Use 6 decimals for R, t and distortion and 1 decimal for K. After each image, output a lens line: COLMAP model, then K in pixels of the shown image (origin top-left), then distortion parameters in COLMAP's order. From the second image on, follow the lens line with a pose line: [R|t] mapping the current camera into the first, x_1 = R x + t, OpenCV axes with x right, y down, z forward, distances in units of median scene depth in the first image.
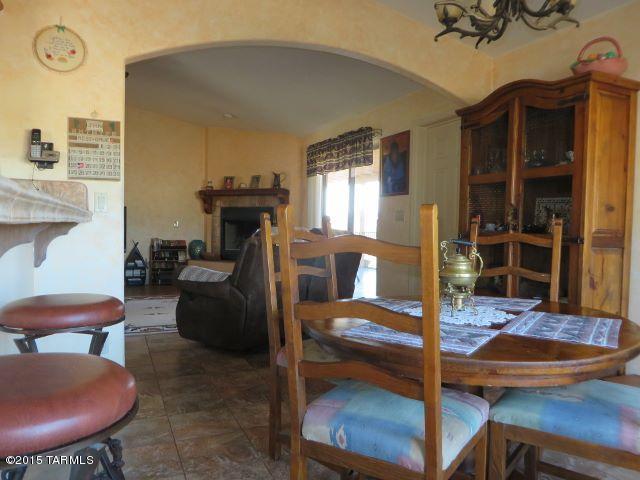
lens RADIAL K [[473.4, 0, 320.1], [0, 473.4, 237.5], [0, 0, 1]] dist [0.000134, -0.002940]
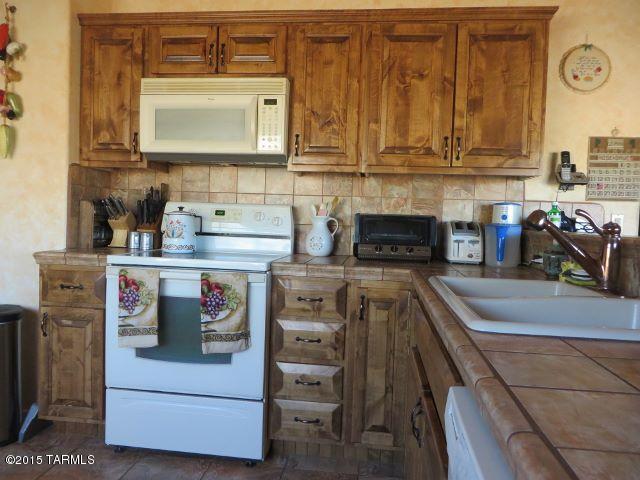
lens RADIAL K [[473.4, 0, 320.6], [0, 473.4, 242.2], [0, 0, 1]] dist [0.000134, -0.002940]
pose [[0.871646, 0.032101, -0.489084, -0.530286], [-0.039575, 0.999204, -0.004947, -0.010920], [0.488537, 0.023667, 0.872222, -0.115181]]
